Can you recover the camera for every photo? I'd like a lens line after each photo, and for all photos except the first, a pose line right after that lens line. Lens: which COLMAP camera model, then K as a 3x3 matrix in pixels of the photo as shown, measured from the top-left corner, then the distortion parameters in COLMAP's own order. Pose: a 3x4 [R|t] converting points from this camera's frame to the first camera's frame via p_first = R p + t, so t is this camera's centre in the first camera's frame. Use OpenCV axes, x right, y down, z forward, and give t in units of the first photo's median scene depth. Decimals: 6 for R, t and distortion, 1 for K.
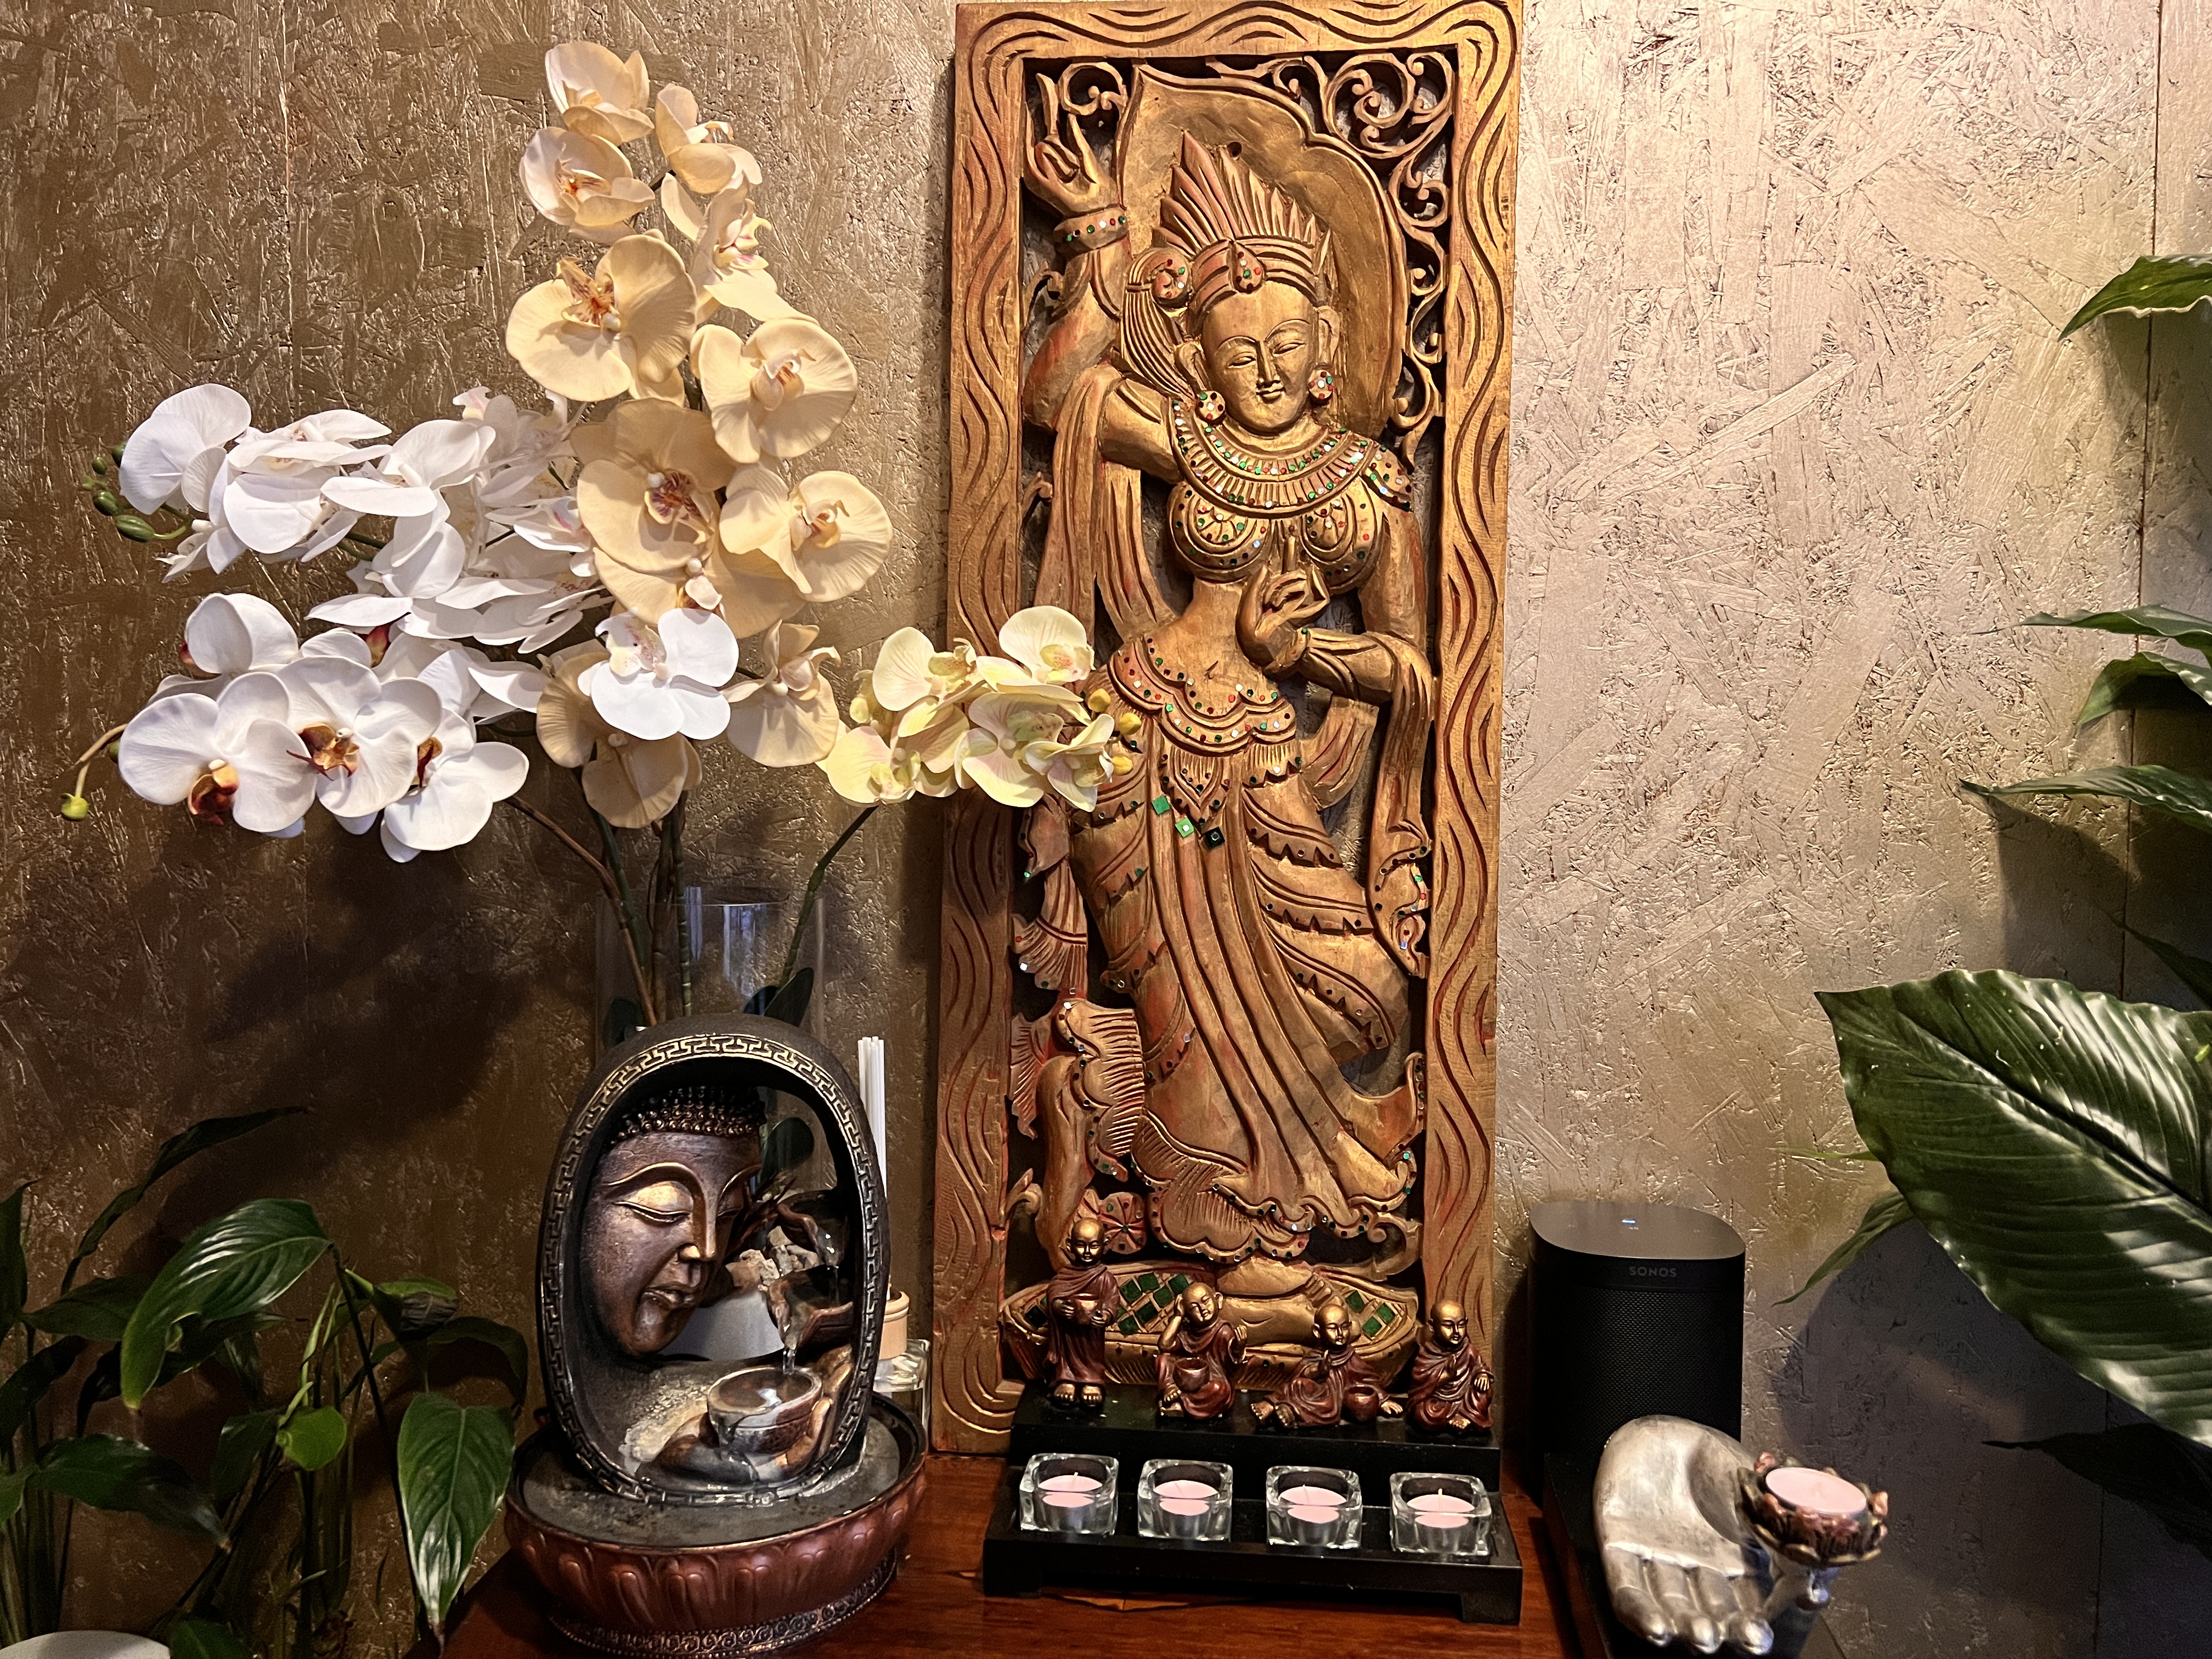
lens RADIAL K [[1665.4, 0, 1106.0], [0, 1665.4, 829.5], [0, 0, 1]] dist [0.098688, -0.113333]
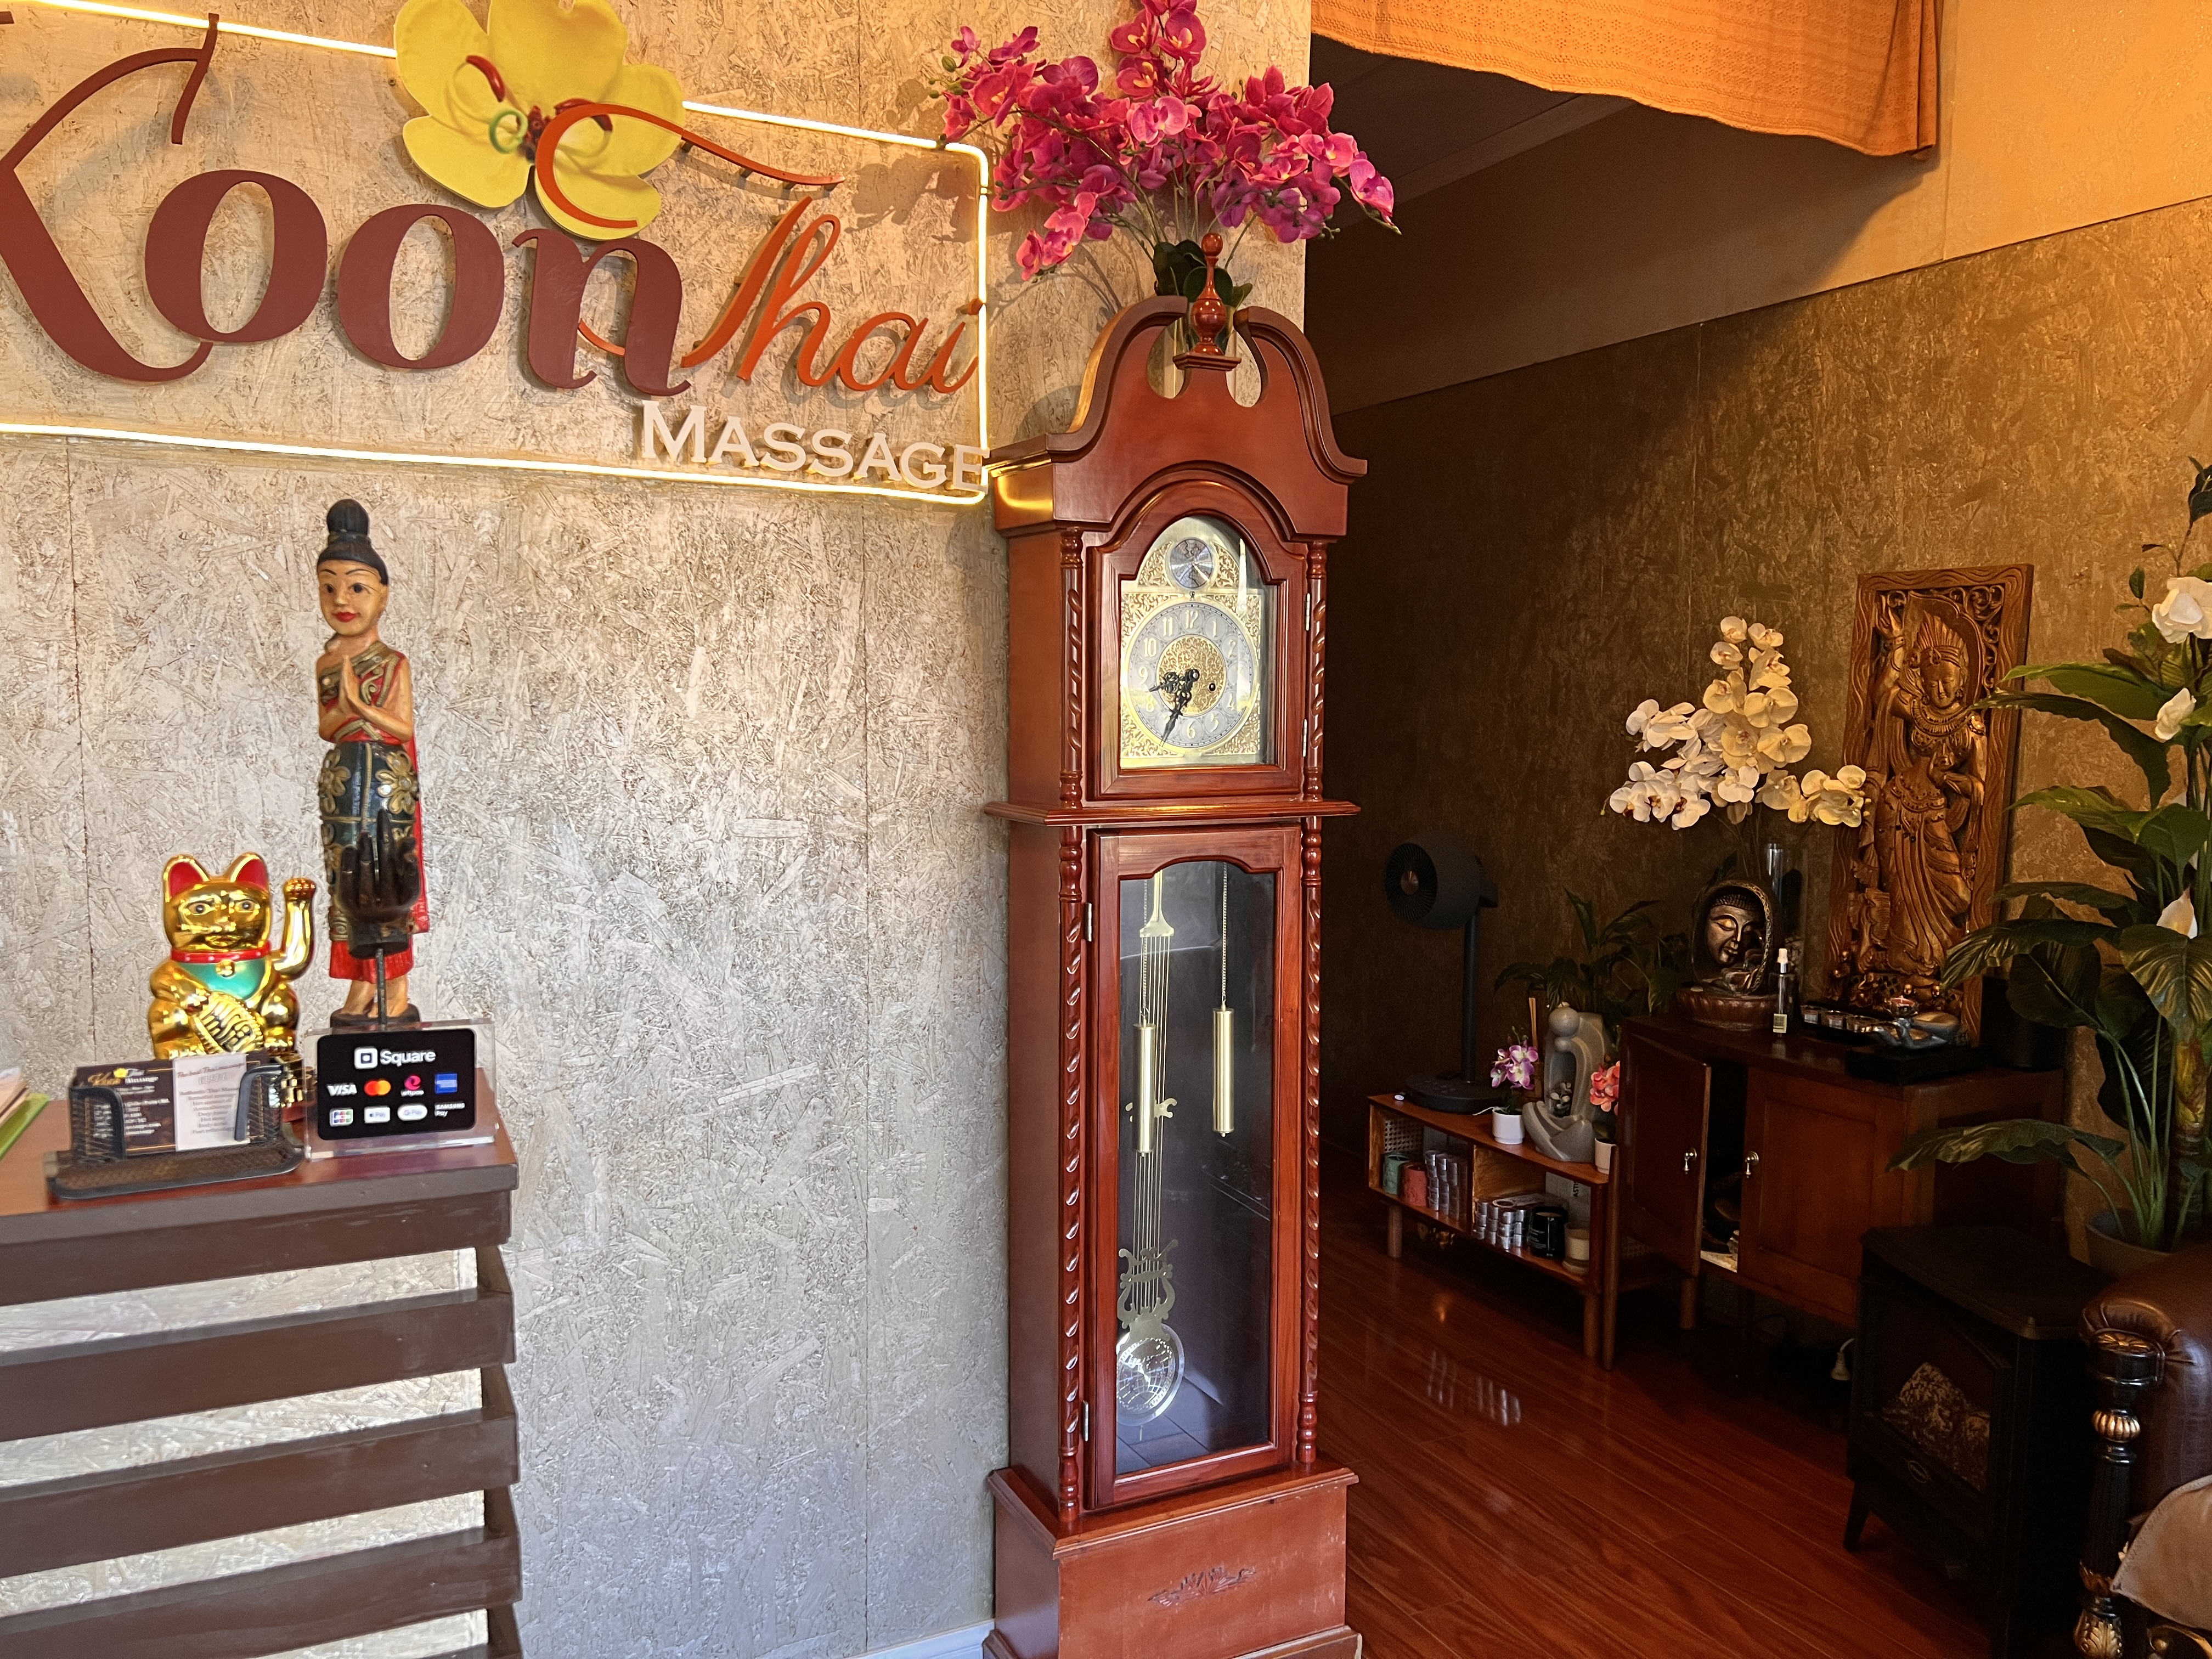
lens RADIAL K [[1614.6, 0, 1109.7], [0, 1614.6, 855.2], [0, 0, 1]] dist [-0.000265, -0.001212]
pose [[0.560373, 0.079743, -0.824393, 1.835603], [-0.040581, 0.996802, 0.068835, -0.119877], [0.827246, -0.005119, 0.561817, -2.068070]]
